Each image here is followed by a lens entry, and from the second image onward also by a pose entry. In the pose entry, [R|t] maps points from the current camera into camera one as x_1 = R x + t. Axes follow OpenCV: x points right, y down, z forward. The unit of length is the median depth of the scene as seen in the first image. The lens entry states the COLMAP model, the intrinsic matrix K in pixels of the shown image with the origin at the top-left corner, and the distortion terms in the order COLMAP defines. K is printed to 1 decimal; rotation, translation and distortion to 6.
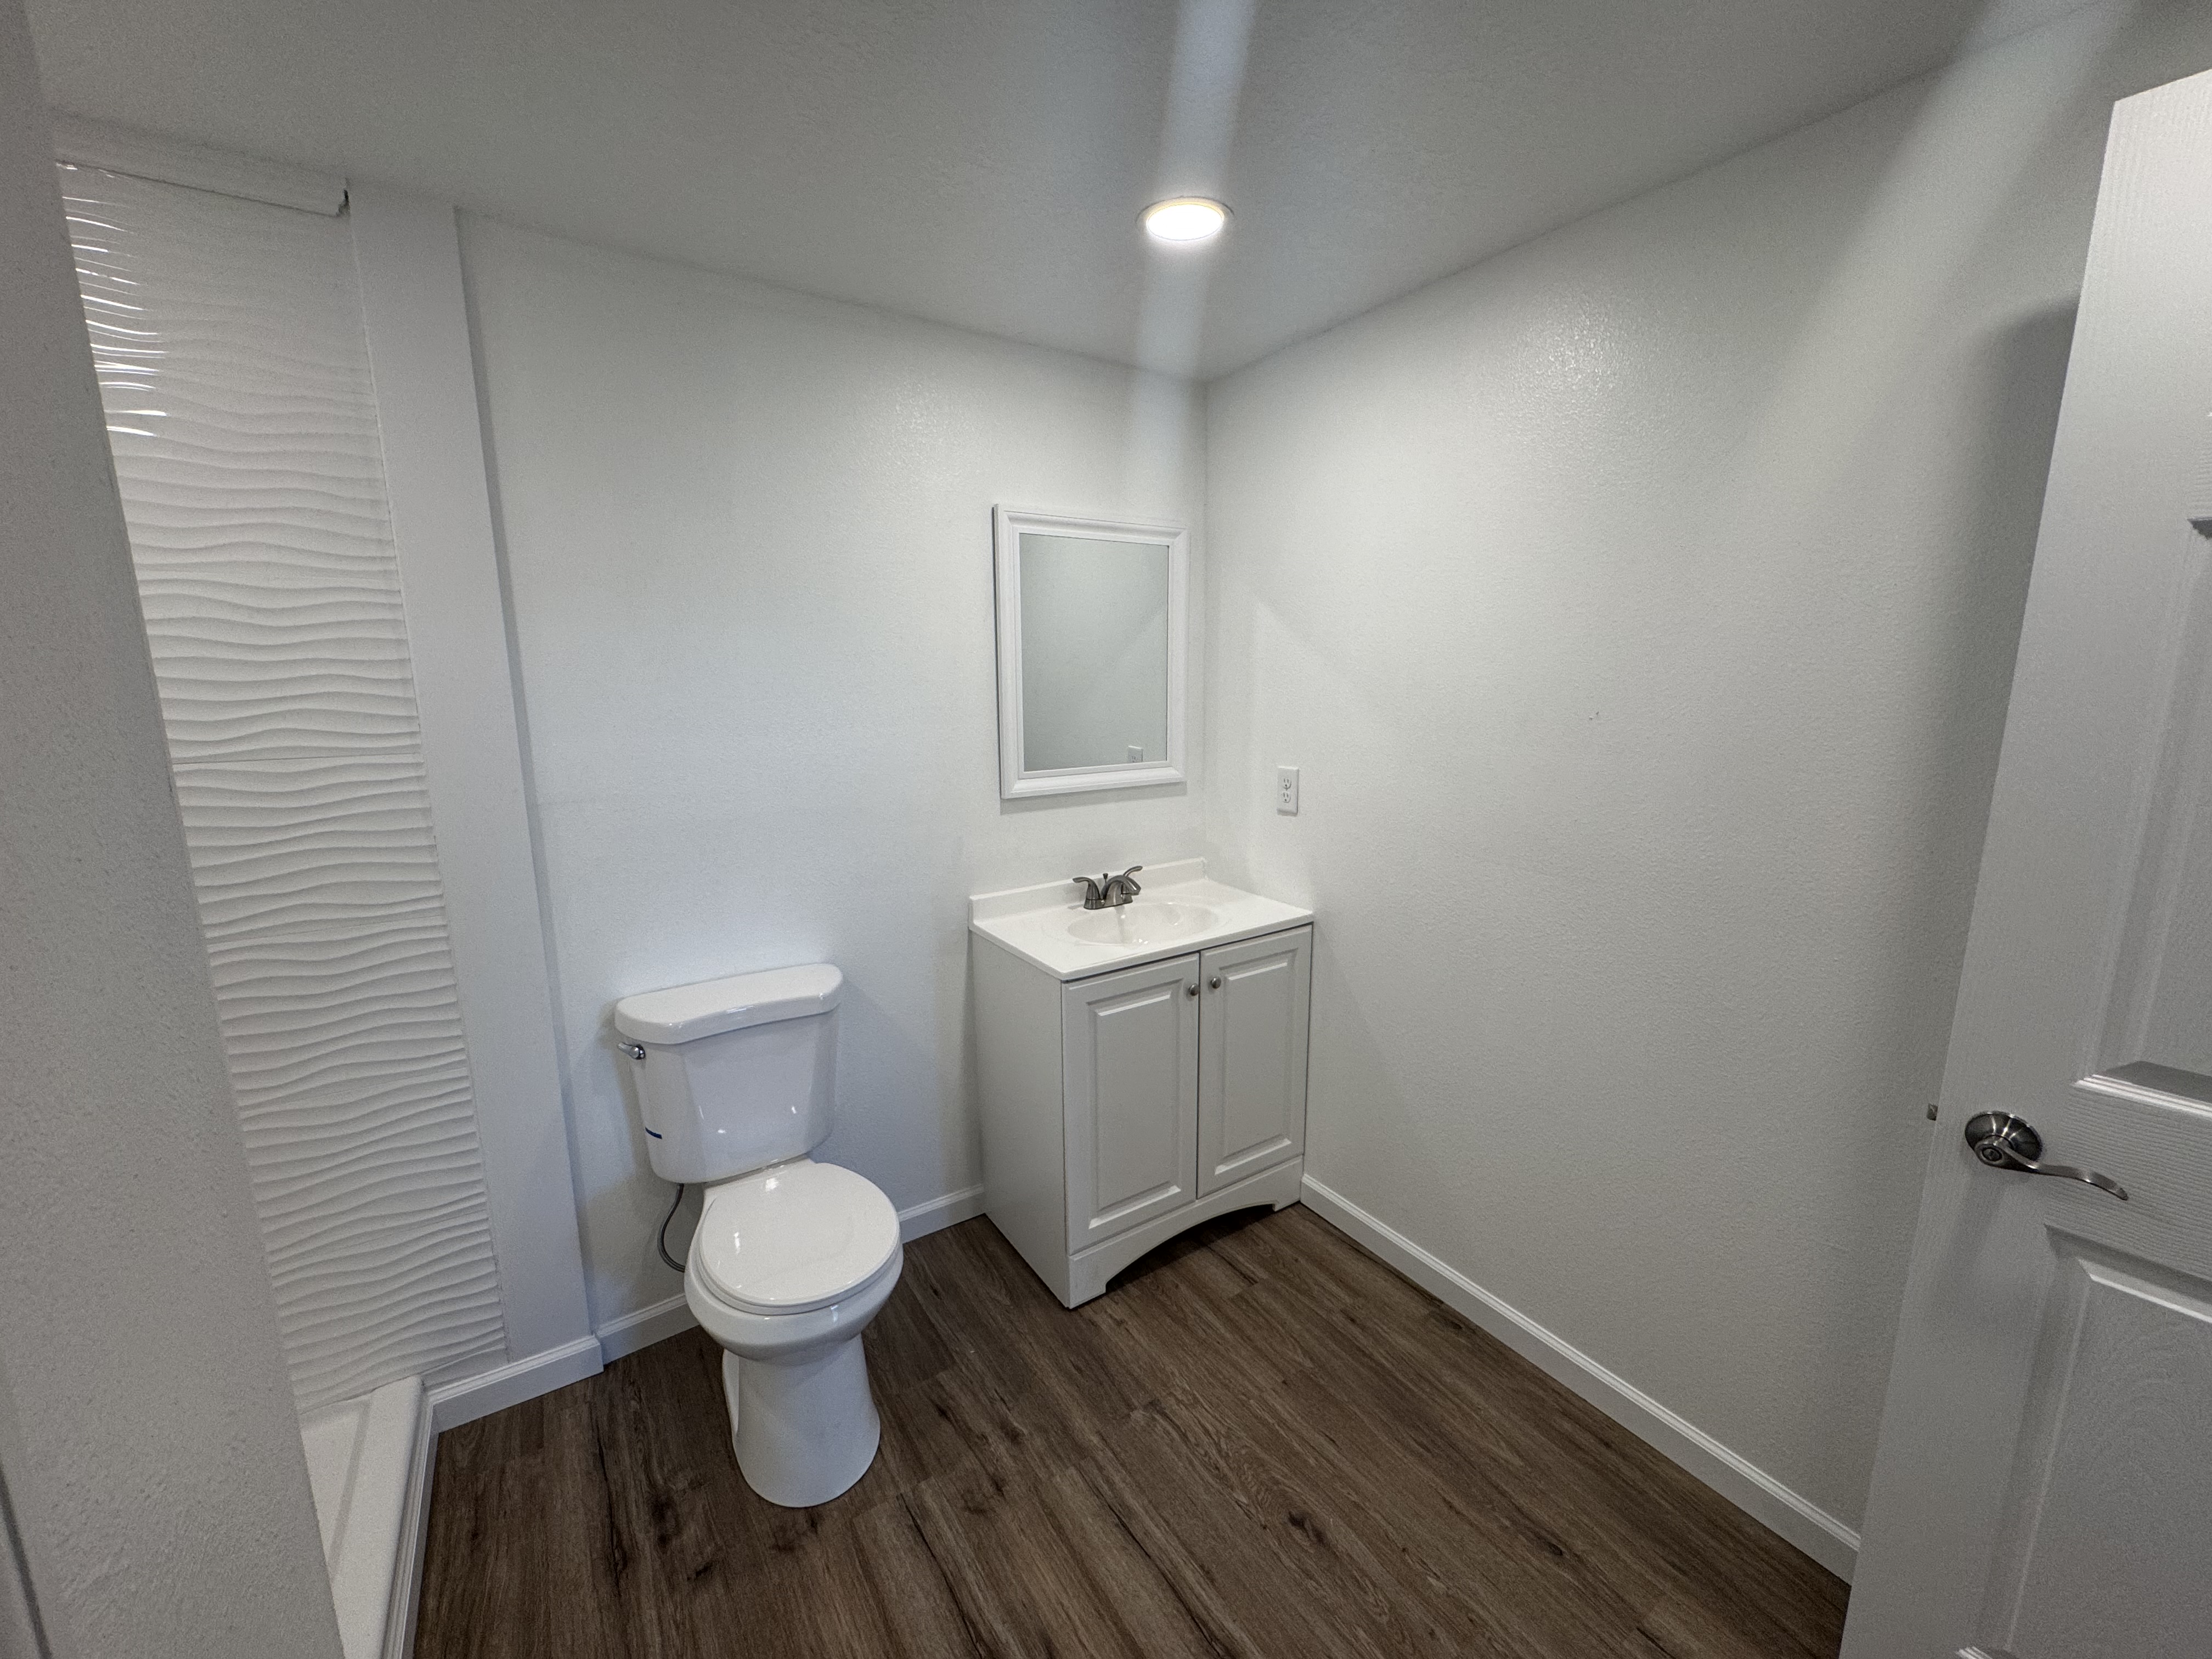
lens RADIAL K [[882.2, 0, 1106.0], [0, 882.2, 829.5], [0, 0, 1]] dist [-0.002087, 0.000055]
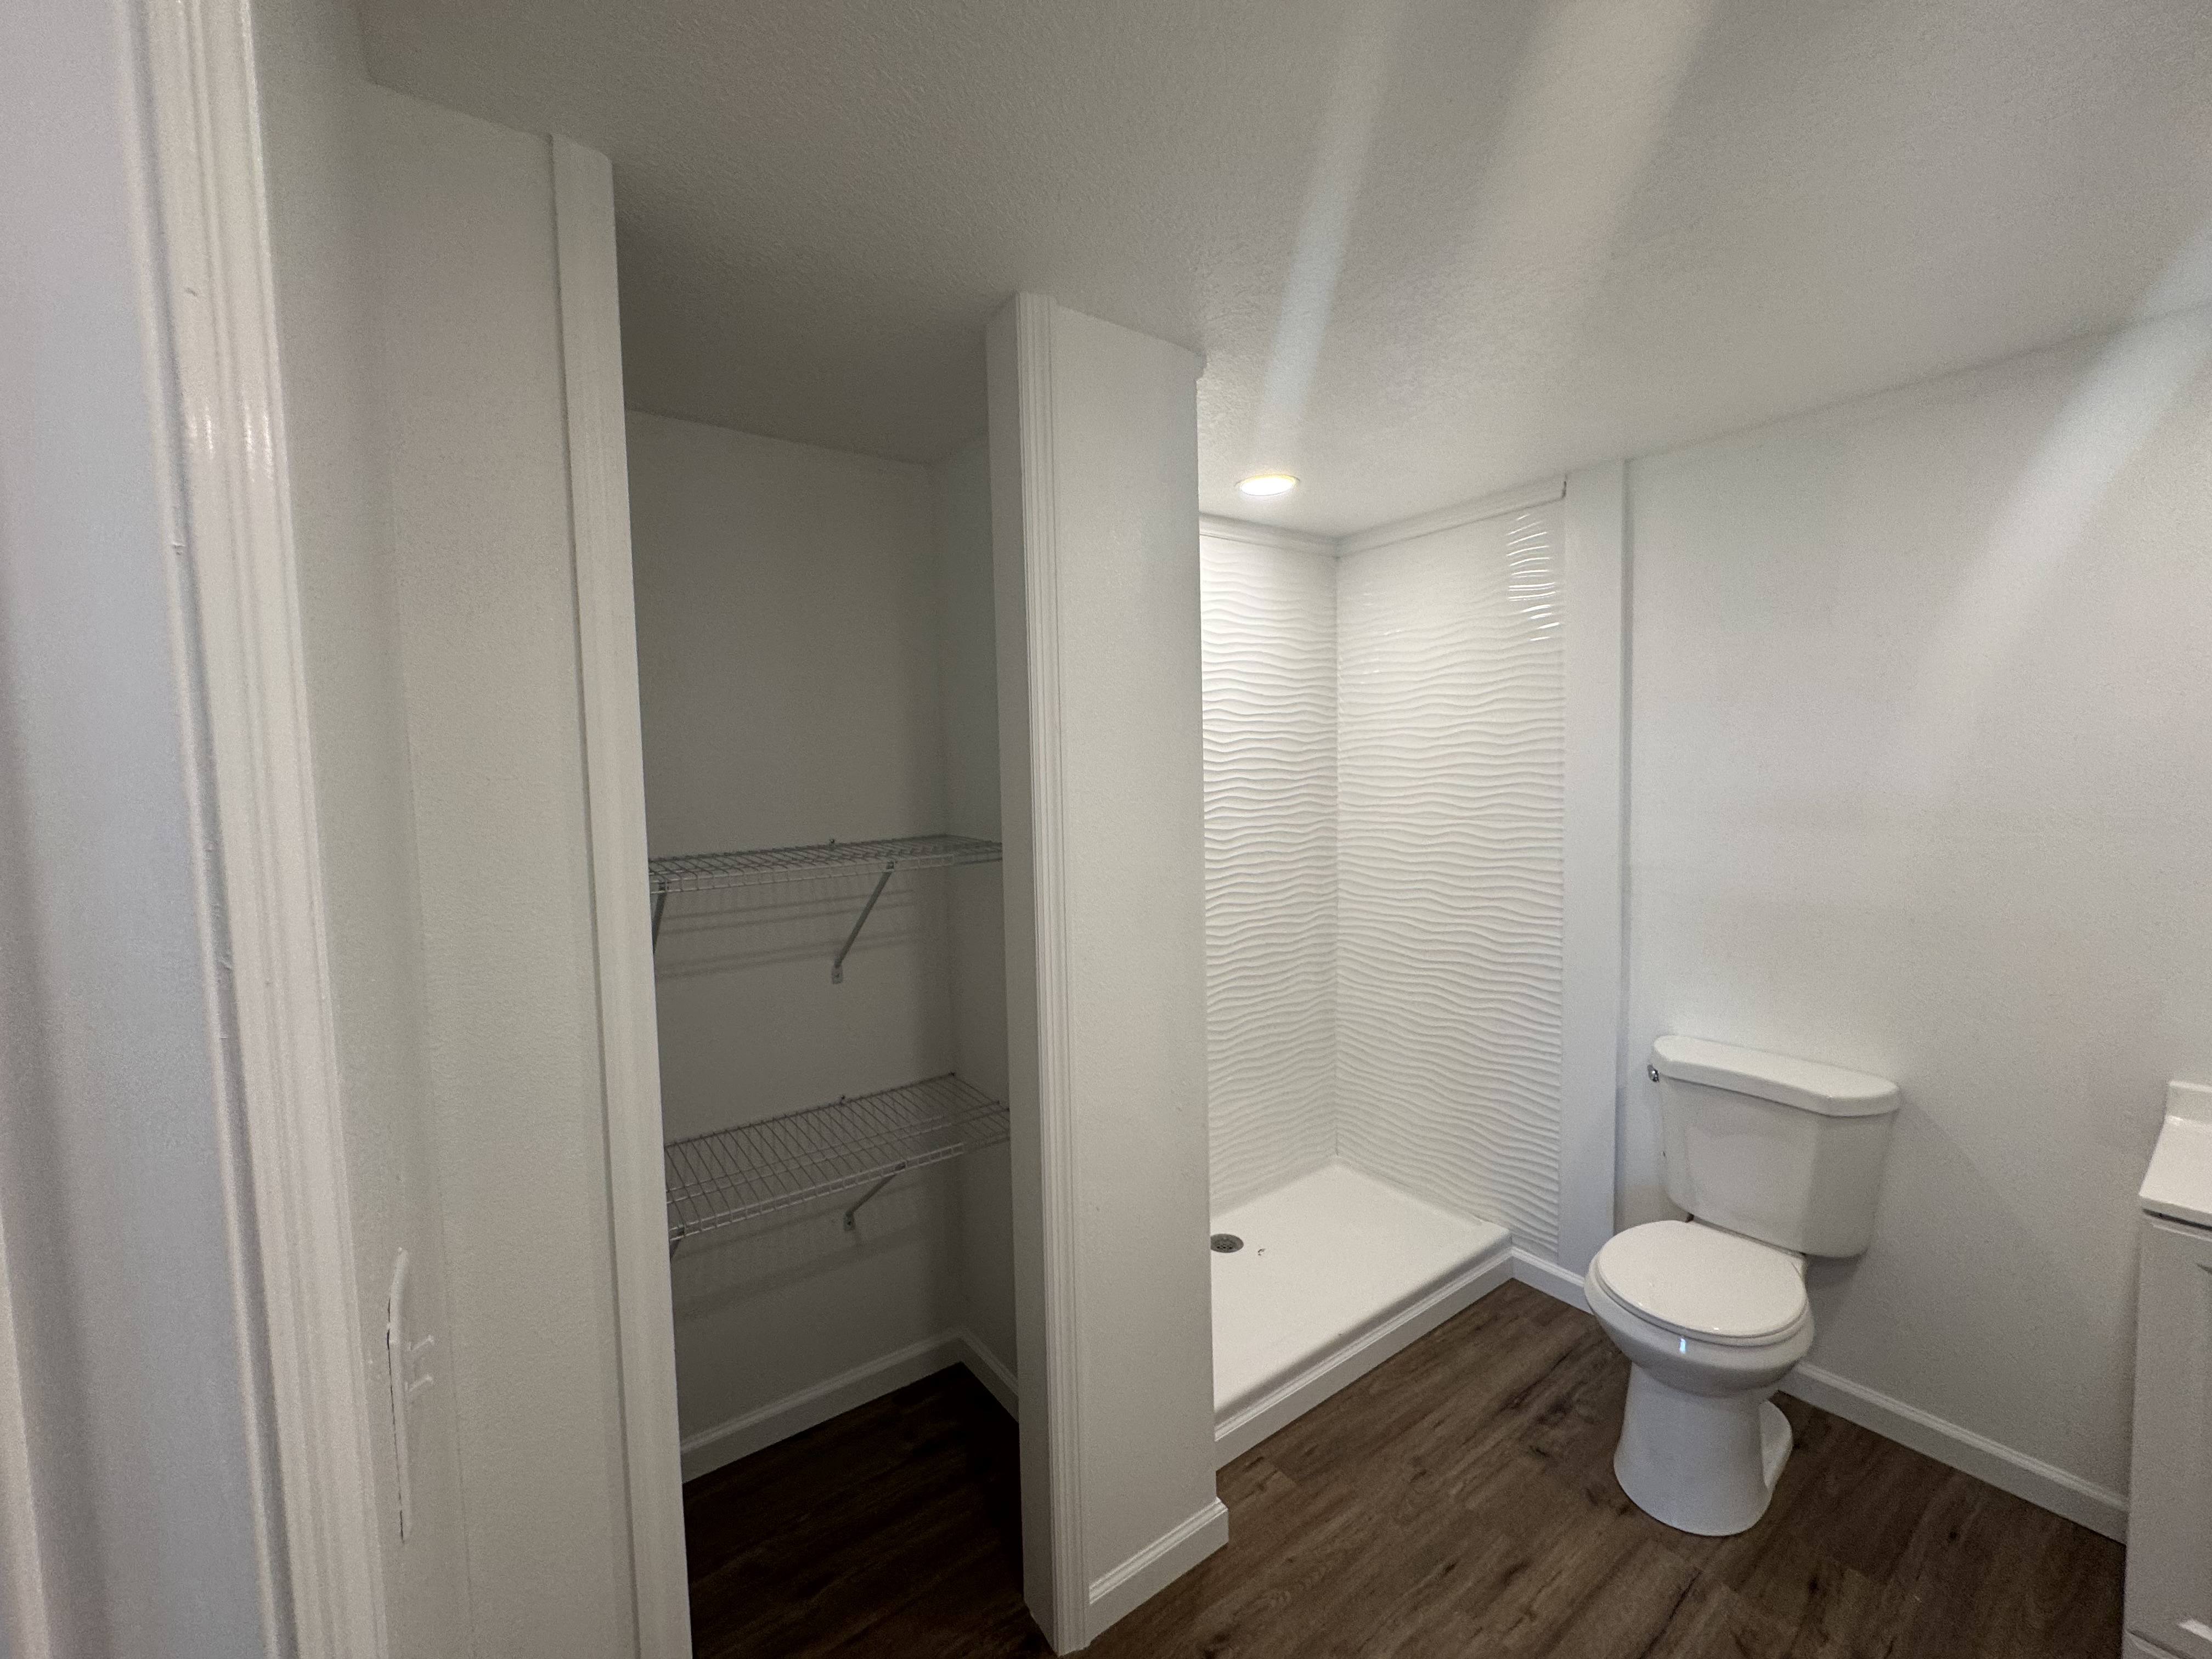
lens RADIAL K [[882.2, 0, 1106.0], [0, 882.2, 829.5], [0, 0, 1]] dist [-0.002087, 0.000055]
pose [[0.051319, 0.071444, -0.996124, 0.705549], [-0.156856, 0.985635, 0.062610, -0.047245], [0.986287, 0.153035, 0.061789, 0.132753]]
